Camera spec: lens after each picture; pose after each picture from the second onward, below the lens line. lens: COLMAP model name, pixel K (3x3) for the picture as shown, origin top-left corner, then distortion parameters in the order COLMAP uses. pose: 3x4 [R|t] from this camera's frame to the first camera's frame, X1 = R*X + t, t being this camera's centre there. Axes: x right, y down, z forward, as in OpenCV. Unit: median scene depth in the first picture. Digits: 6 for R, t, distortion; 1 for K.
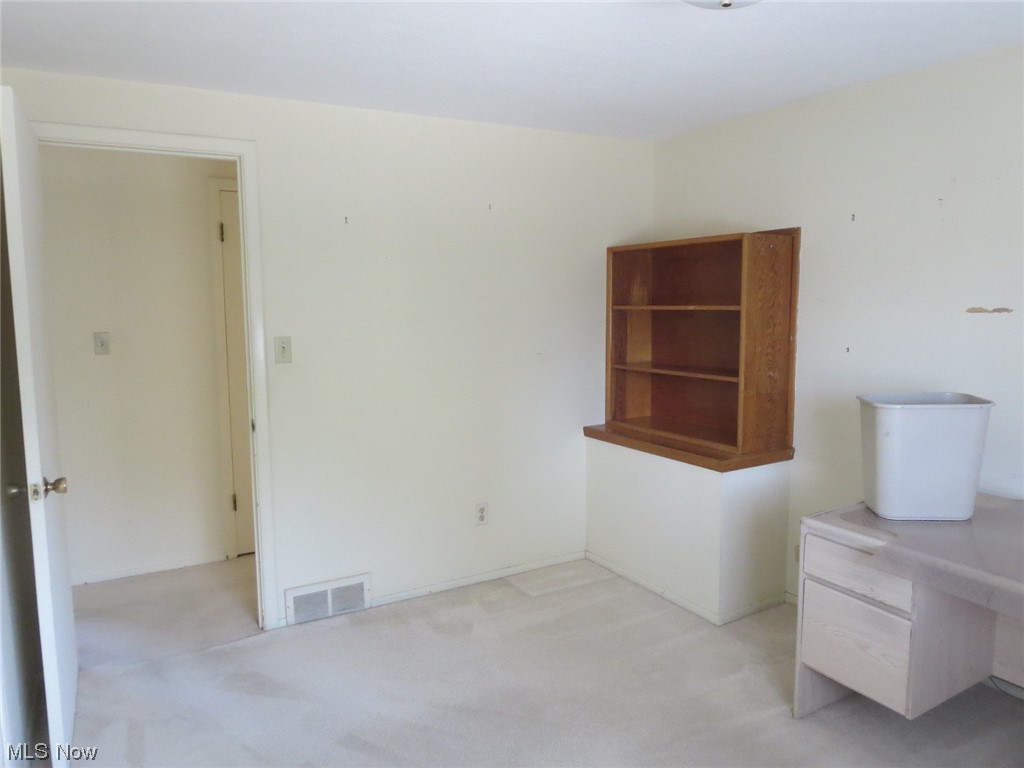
lens RADIAL K [[725.1, 0, 511.8], [0, 725.1, 385.2], [0, 0, 1]] dist [-0.026983, 0.012107]
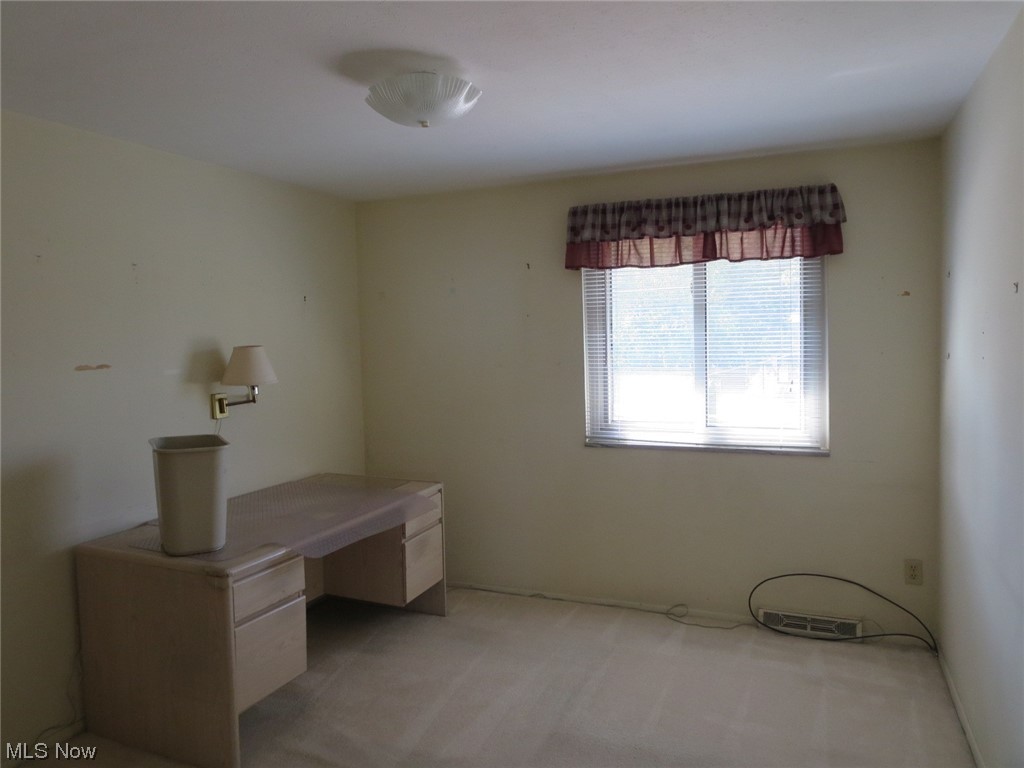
lens RADIAL K [[725.1, 0, 515.0], [0, 725.1, 386.3], [0, 0, 1]] dist [-0.026983, 0.012107]
pose [[-0.590226, -0.026738, 0.806795, -0.432630], [0.123862, 0.984616, 0.123245, -0.097077], [-0.797679, 0.172673, -0.577835, 0.832230]]
